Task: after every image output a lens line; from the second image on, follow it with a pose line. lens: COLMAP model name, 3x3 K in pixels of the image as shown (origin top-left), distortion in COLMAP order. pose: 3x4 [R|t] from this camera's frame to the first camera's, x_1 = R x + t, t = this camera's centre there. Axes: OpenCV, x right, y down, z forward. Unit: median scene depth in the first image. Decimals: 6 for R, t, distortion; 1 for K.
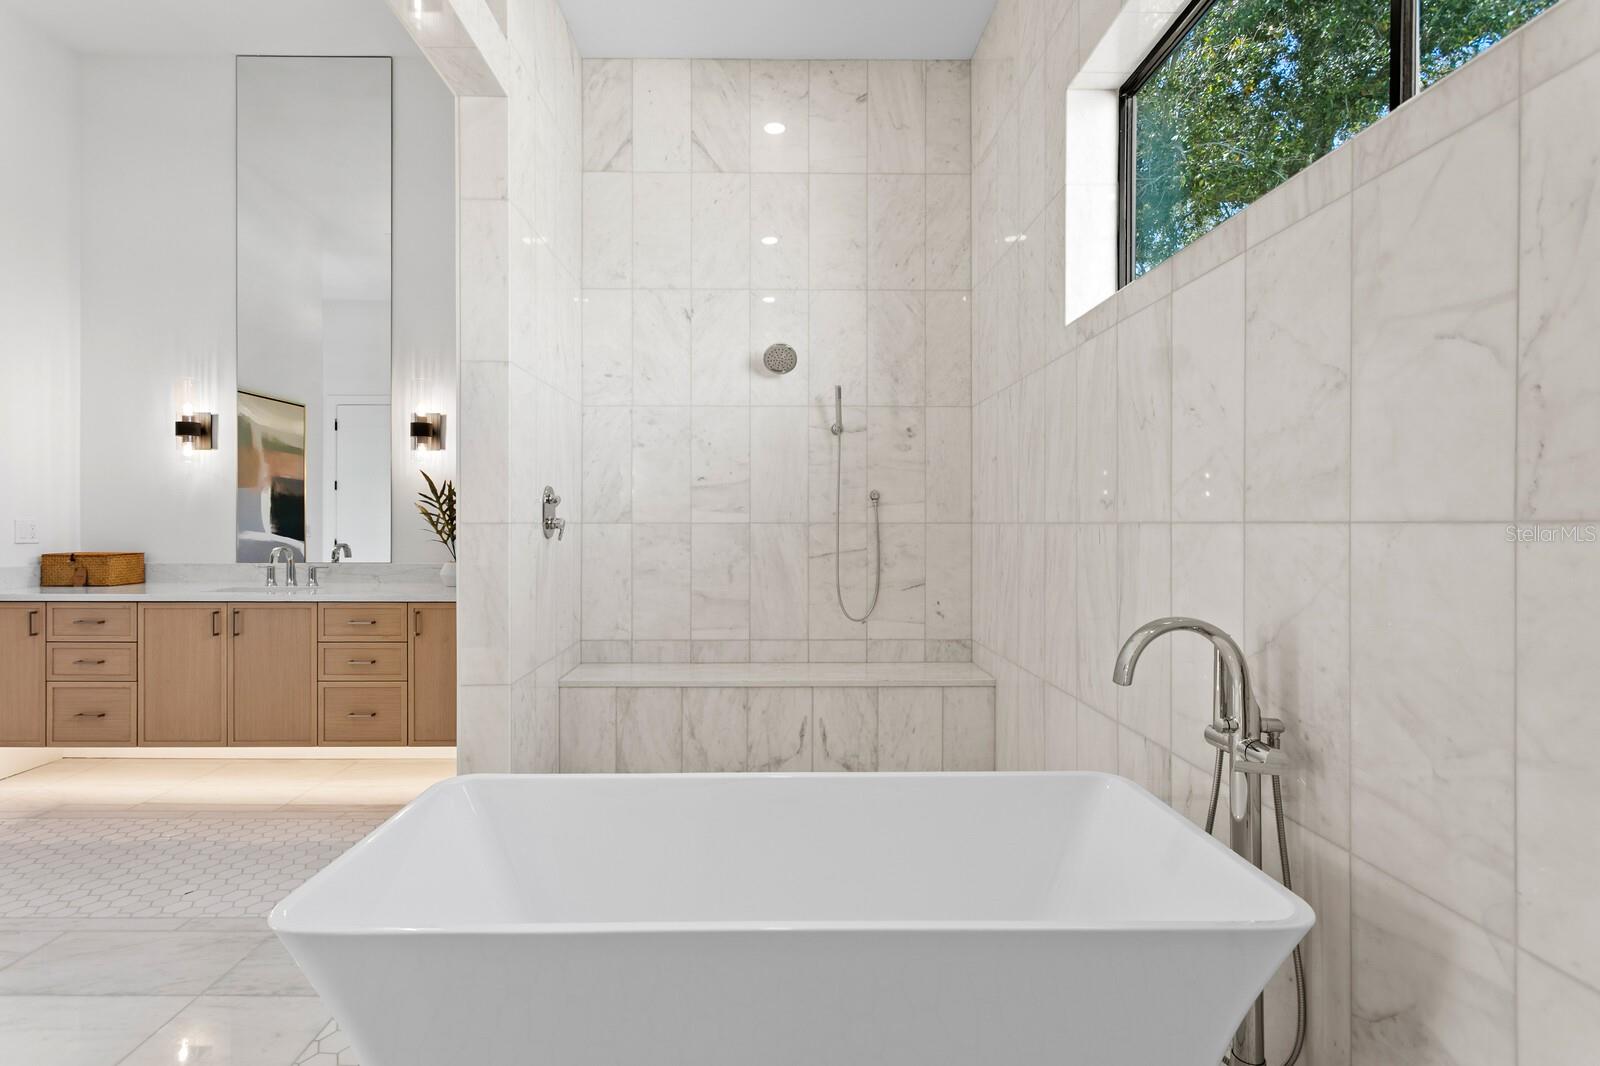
lens RADIAL K [[765.1, 0, 789.5], [0, 765.1, 528.3], [0, 0, 1]] dist [0.003203, 0.000163]
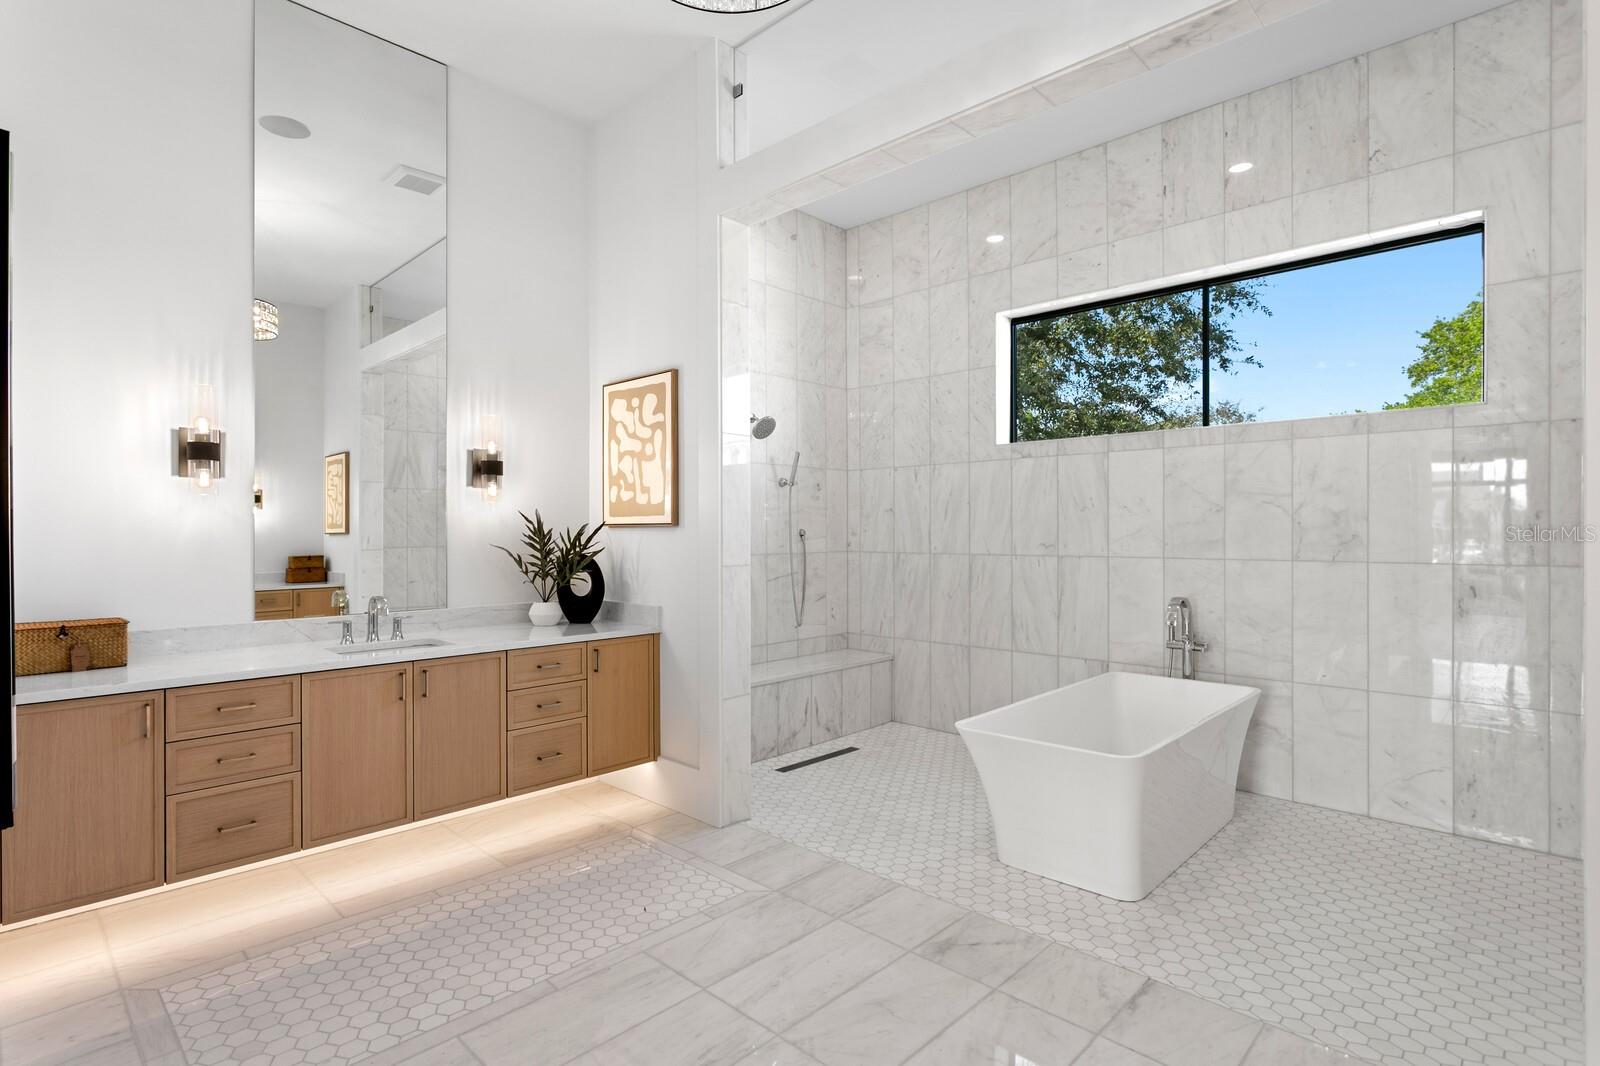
lens RADIAL K [[794.7, 0, 796.3], [0, 794.7, 534.3], [0, 0, 1]] dist [-0.003135, 0.000854]
pose [[0.699390, -0.005439, 0.714720, -1.002517], [0.007193, 0.999974, 0.000572, -0.045665], [-0.714704, 0.004741, 0.699411, 0.026879]]
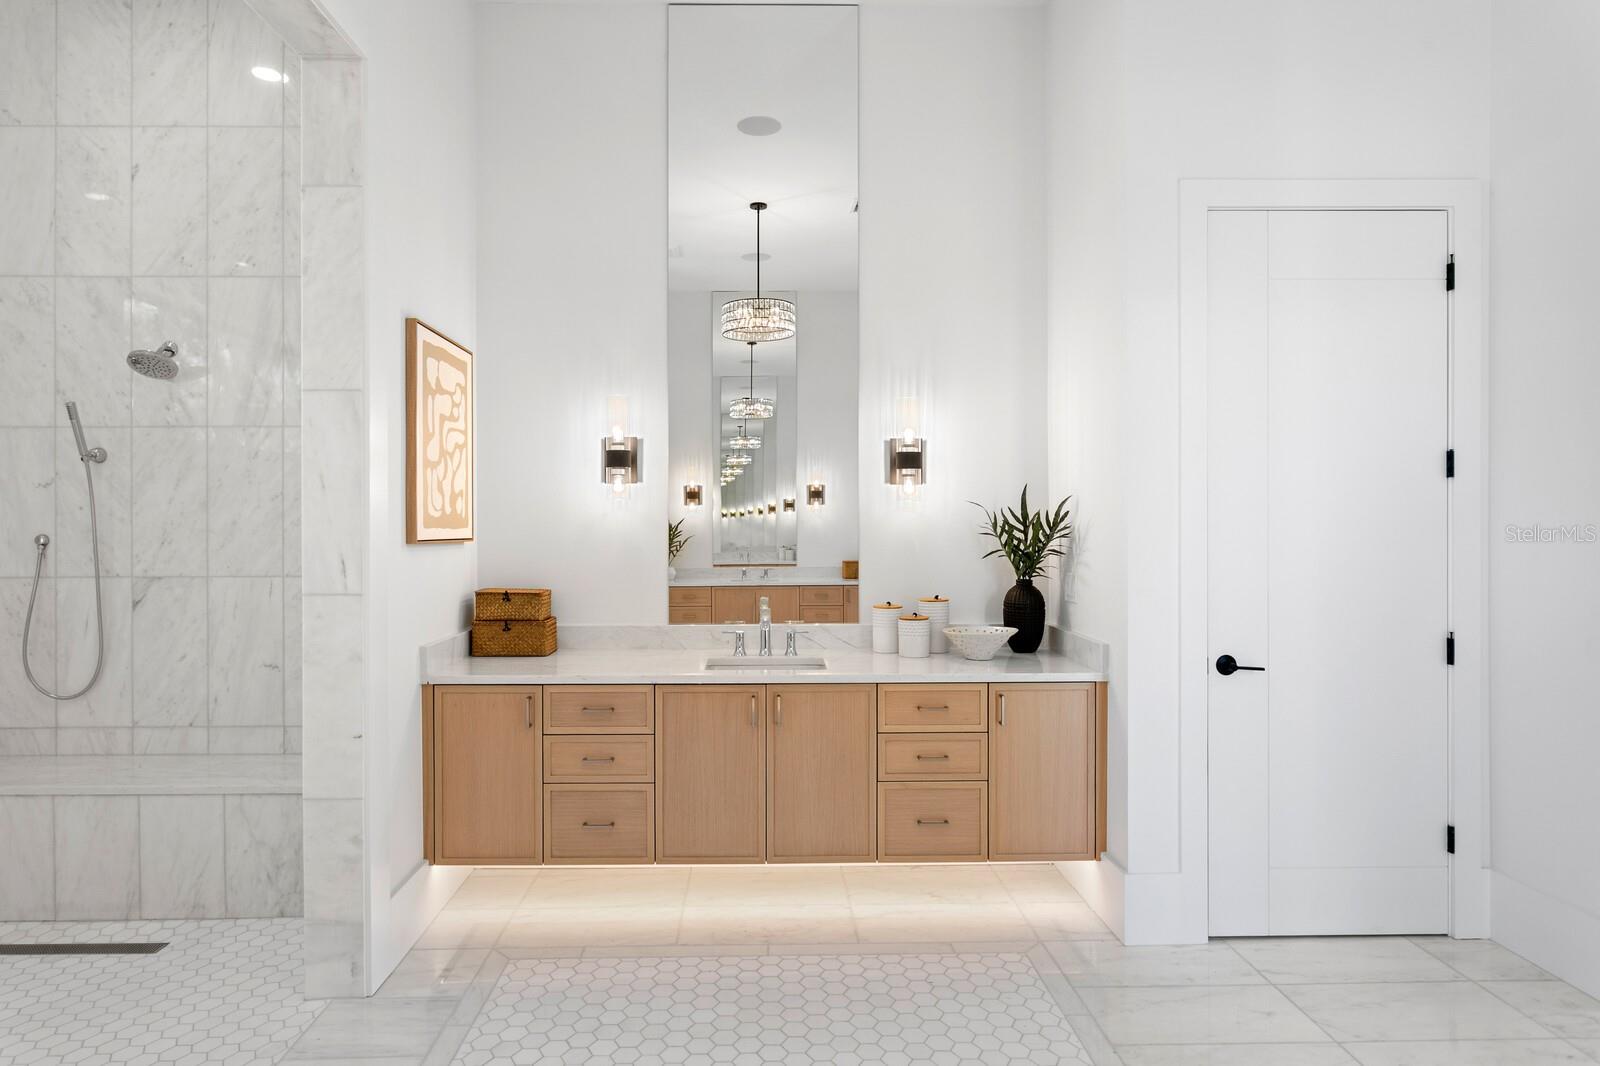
lens RADIAL K [[939.0, 0, 795.7], [0, 939.0, 542.0], [0, 0, 1]] dist [-0.038588, 0.000095]
pose [[0.999458, 0.001412, 0.032879, -0.680079], [-0.001400, 0.999999, -0.000409, -0.045944], [-0.032879, 0.000363, 0.999459, 0.026590]]
